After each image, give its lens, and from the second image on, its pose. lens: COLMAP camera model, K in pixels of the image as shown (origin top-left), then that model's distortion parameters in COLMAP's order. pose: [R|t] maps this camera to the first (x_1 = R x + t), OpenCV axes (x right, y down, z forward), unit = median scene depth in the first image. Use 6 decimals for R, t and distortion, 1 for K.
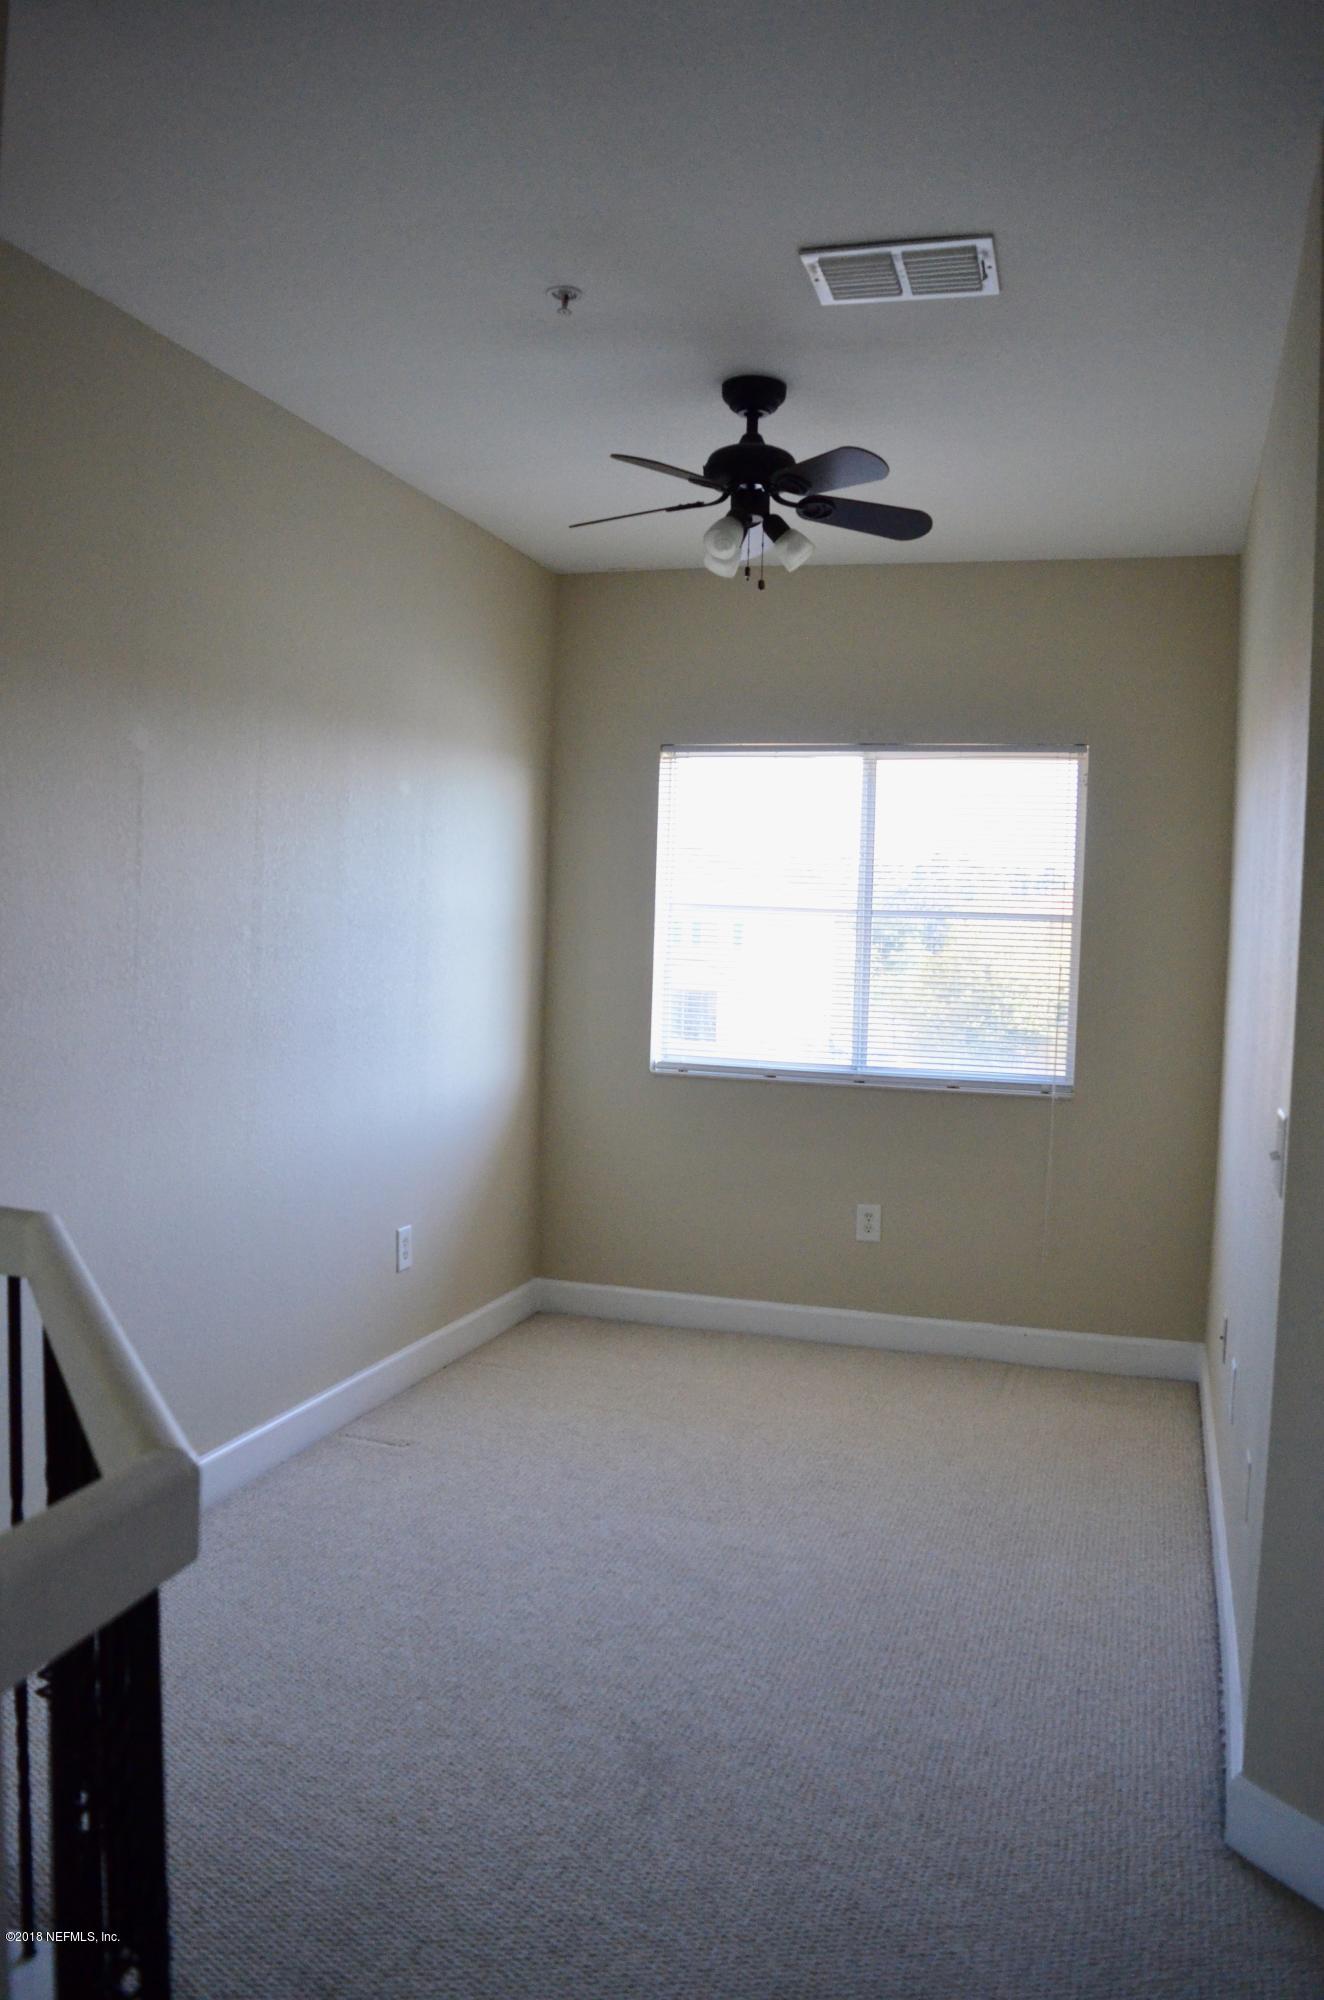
lens RADIAL K [[1557.6, 0, 673.0], [0, 1557.6, 1012.3], [0, 0, 1]] dist [-0.096285, 0.021183]
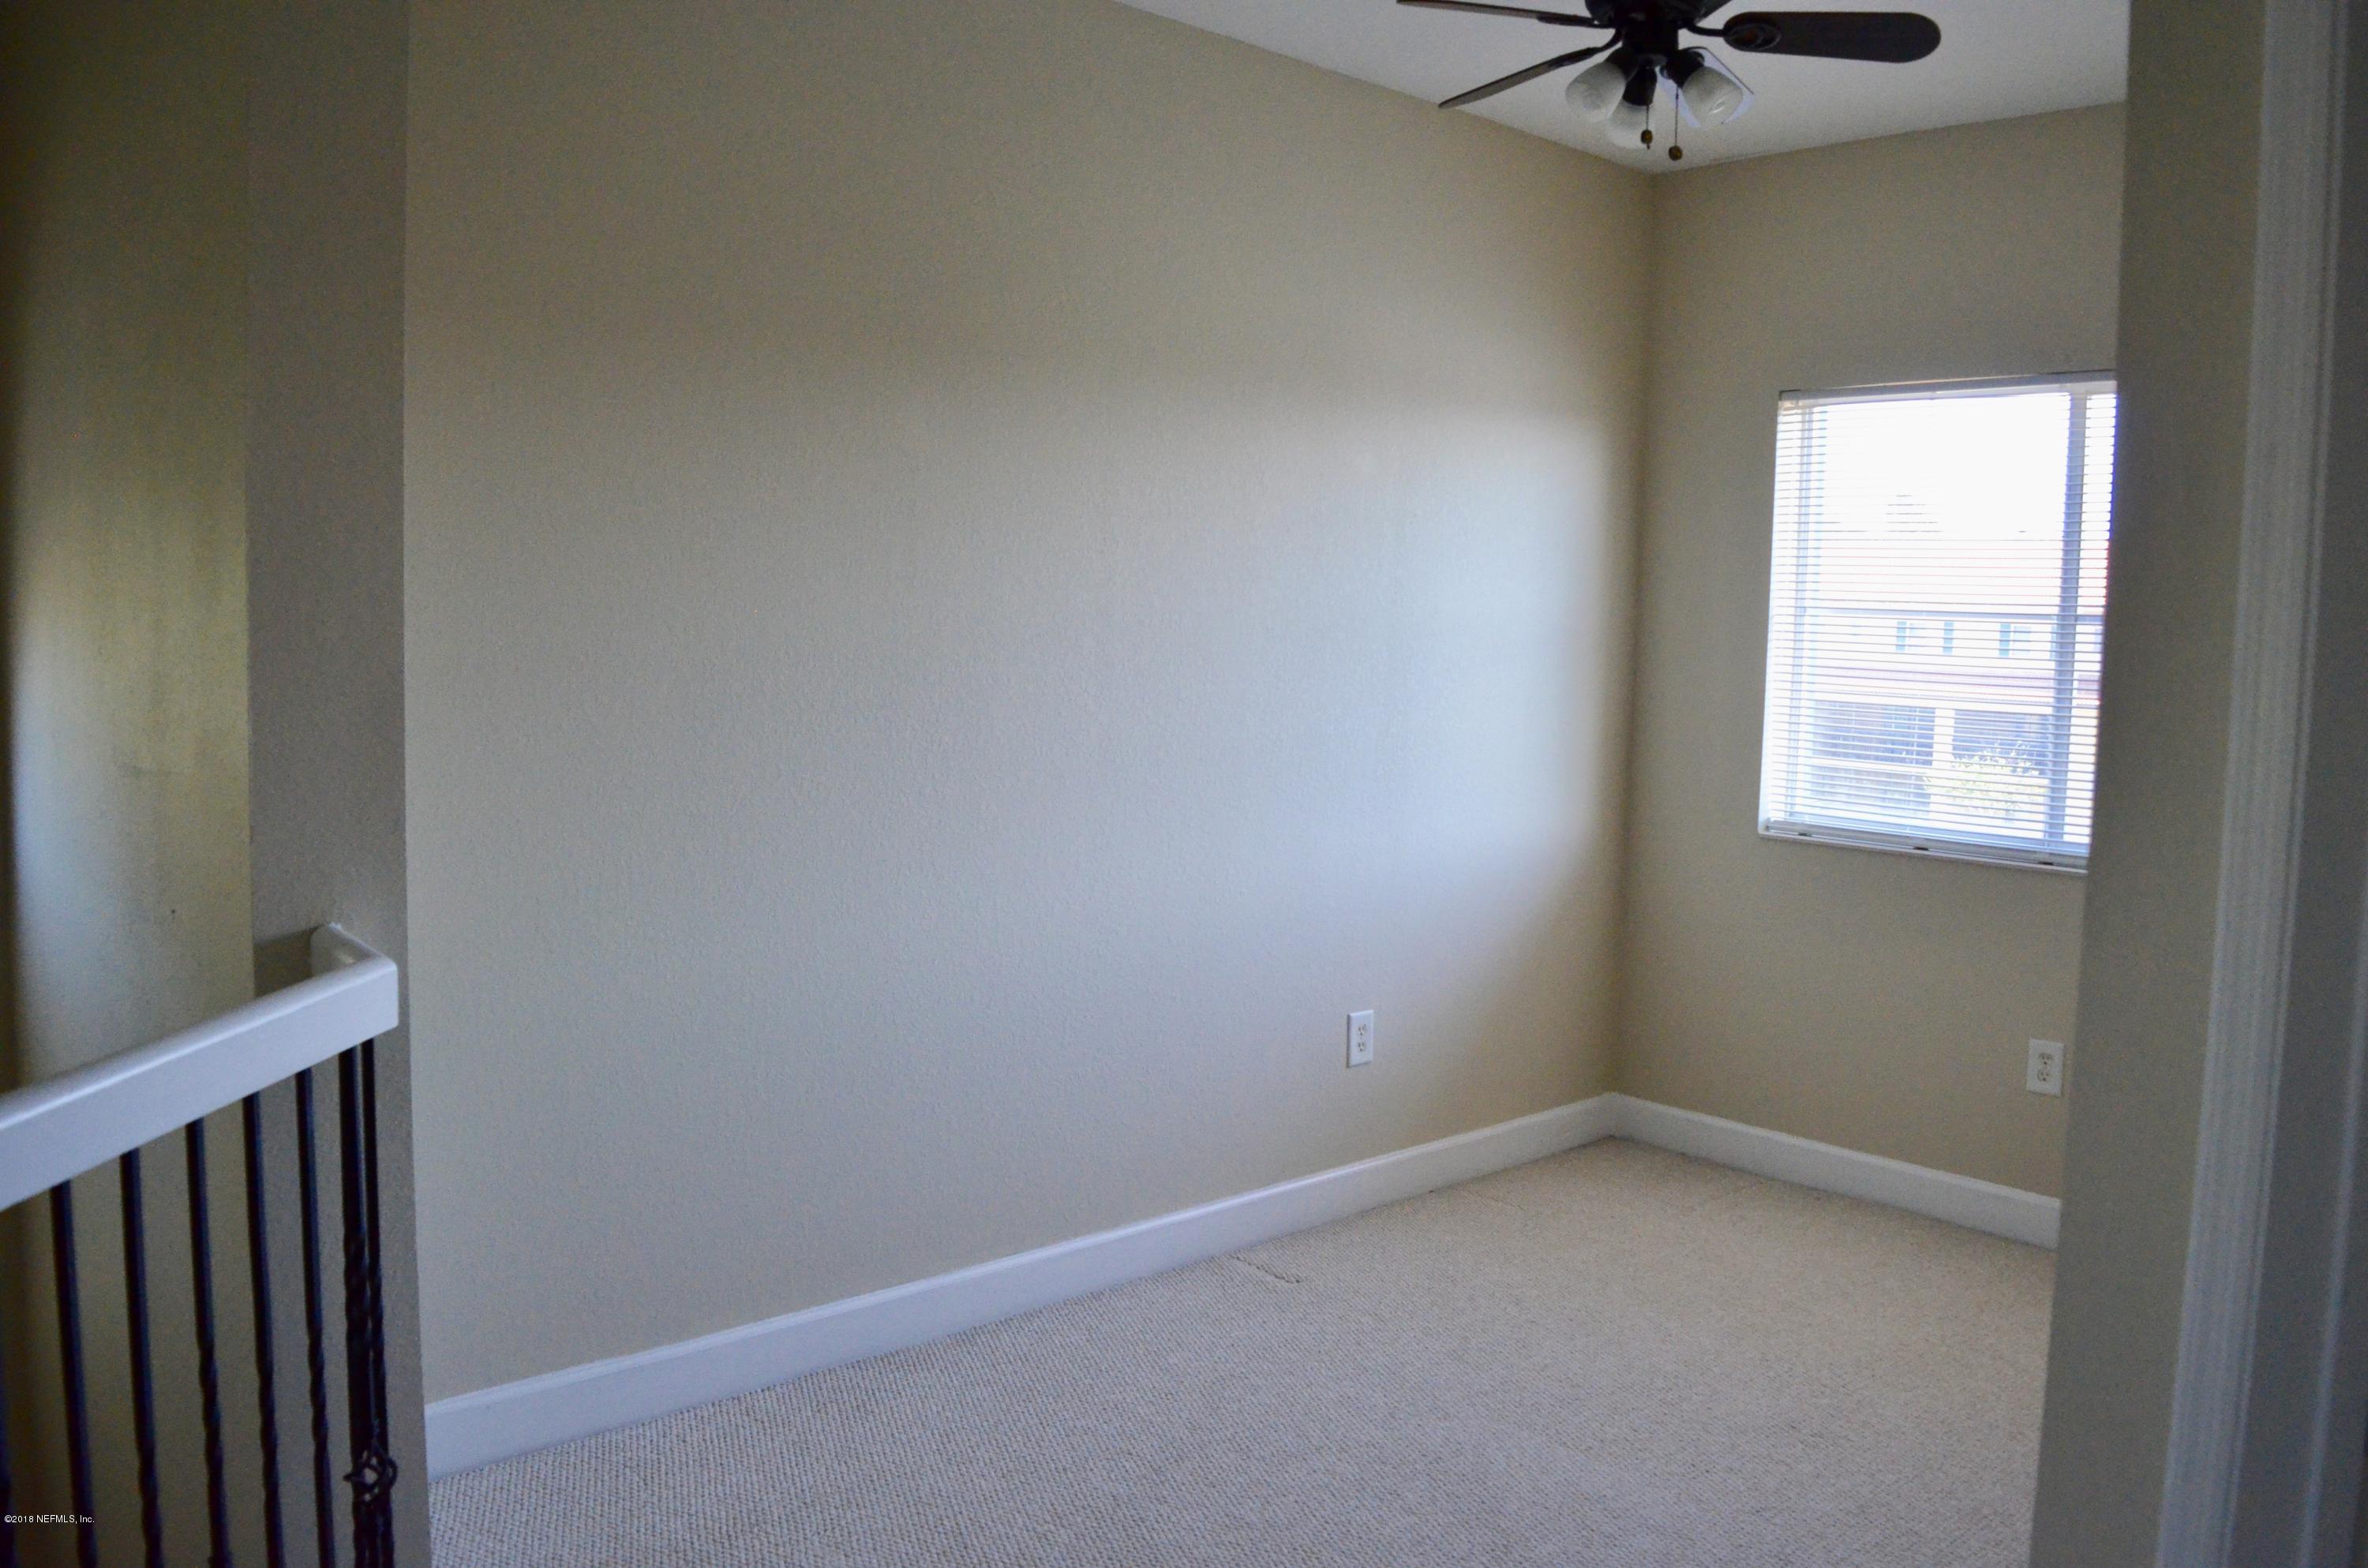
lens RADIAL K [[1844.0, 0, 1190.7], [0, 1844.0, 773.1], [0, 0, 1]] dist [-0.096285, 0.021183]
pose [[0.865064, 0.034828, -0.500451, 0.204245], [-0.025615, 0.999352, 0.025270, -0.006310], [0.501007, -0.009041, 0.865396, 0.120881]]
